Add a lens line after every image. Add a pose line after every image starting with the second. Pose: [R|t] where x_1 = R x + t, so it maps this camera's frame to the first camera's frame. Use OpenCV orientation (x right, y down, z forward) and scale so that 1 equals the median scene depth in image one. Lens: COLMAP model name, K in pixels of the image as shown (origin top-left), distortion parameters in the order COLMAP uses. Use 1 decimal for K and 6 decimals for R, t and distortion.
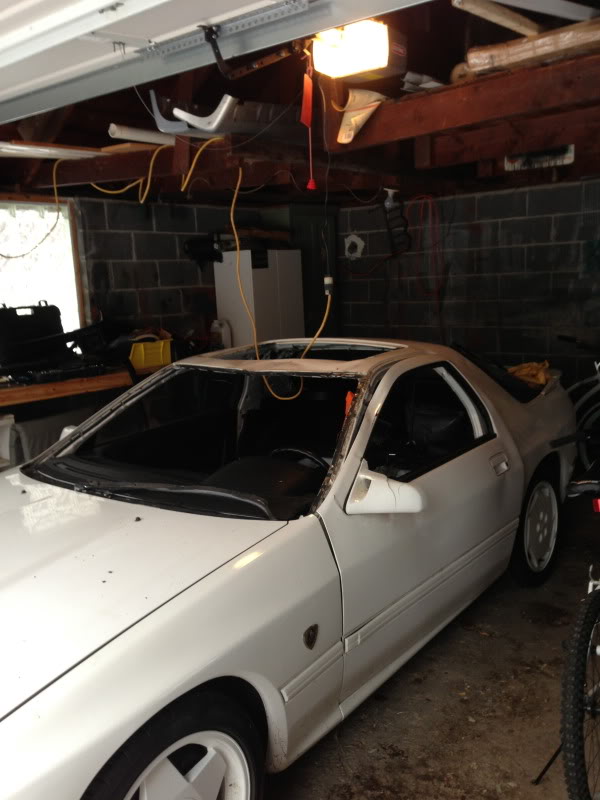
lens RADIAL K [[732.0, 0, 295.2], [0, 732.0, 401.8], [0, 0, 1]] dist [0.065384, 0.000000]
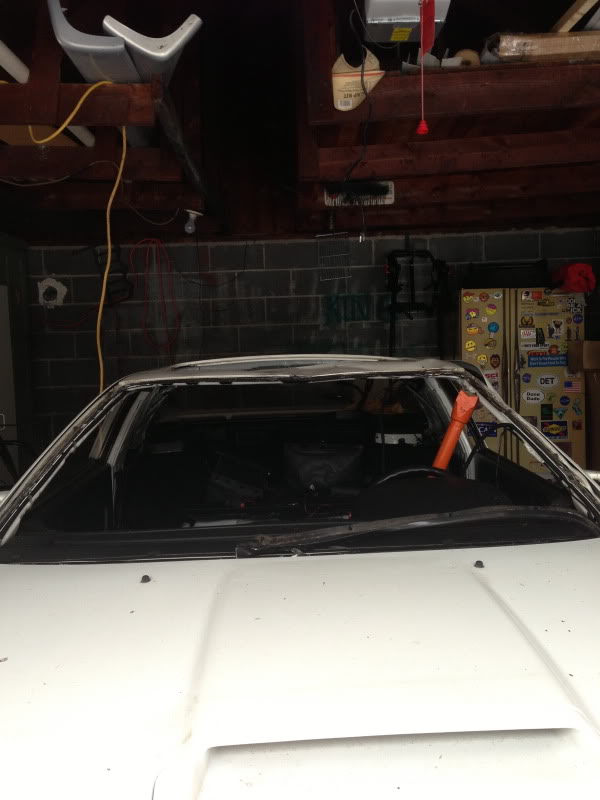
lens RADIAL K [[732.0, 0, 298.6], [0, 732.0, 395.3], [0, 0, 1]] dist [0.065384, 0.000000]
pose [[0.764291, -0.015320, 0.644690, -0.302359], [0.113238, 0.987372, -0.110783, 0.032698], [-0.634852, 0.157674, 0.756374, 0.262229]]
